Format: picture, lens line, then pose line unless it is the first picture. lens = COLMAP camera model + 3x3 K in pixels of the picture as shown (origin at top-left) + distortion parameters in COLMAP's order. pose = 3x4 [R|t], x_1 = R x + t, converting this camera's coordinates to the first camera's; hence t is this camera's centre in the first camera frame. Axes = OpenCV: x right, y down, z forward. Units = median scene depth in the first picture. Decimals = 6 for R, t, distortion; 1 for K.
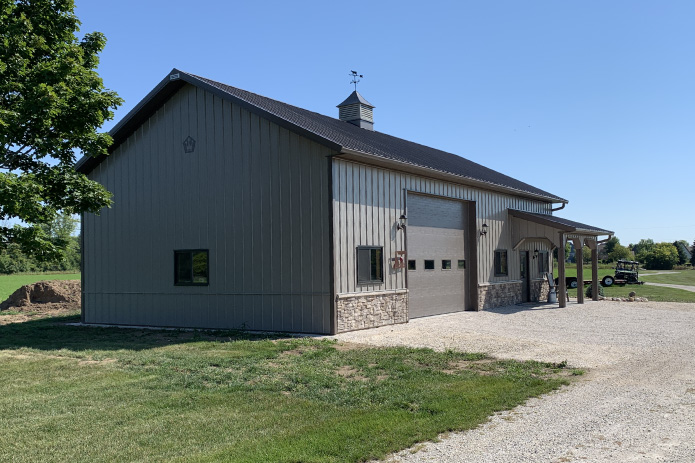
lens RADIAL K [[717.9, 0, 347.4], [0, 717.9, 236.0], [0, 0, 1]] dist [0.082766, 0.000000]
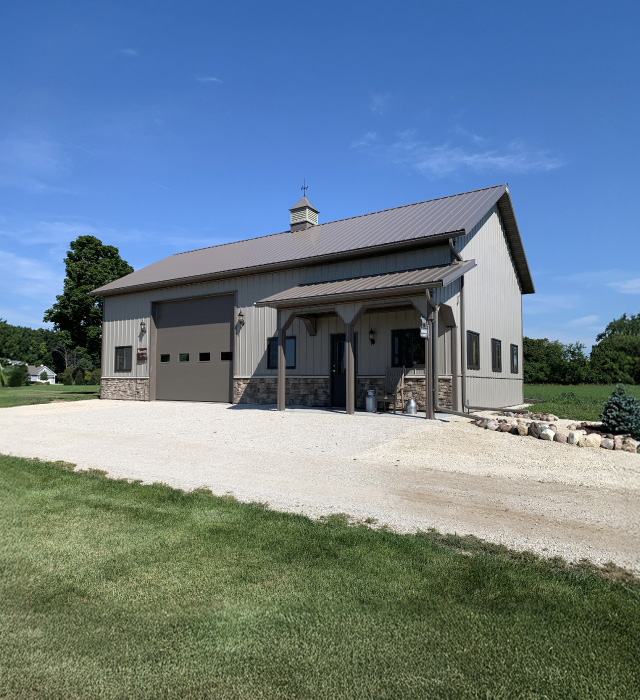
lens RADIAL K [[759.3, 0, 320.0], [0, 759.3, 344.0], [0, 0, 1]] dist [0.045792, 0.000000]
pose [[-0.226749, -0.039629, -0.973147, 1.436491], [0.033609, 0.998258, -0.048483, 0.095856], [0.973373, -0.043700, -0.225022, 1.674477]]
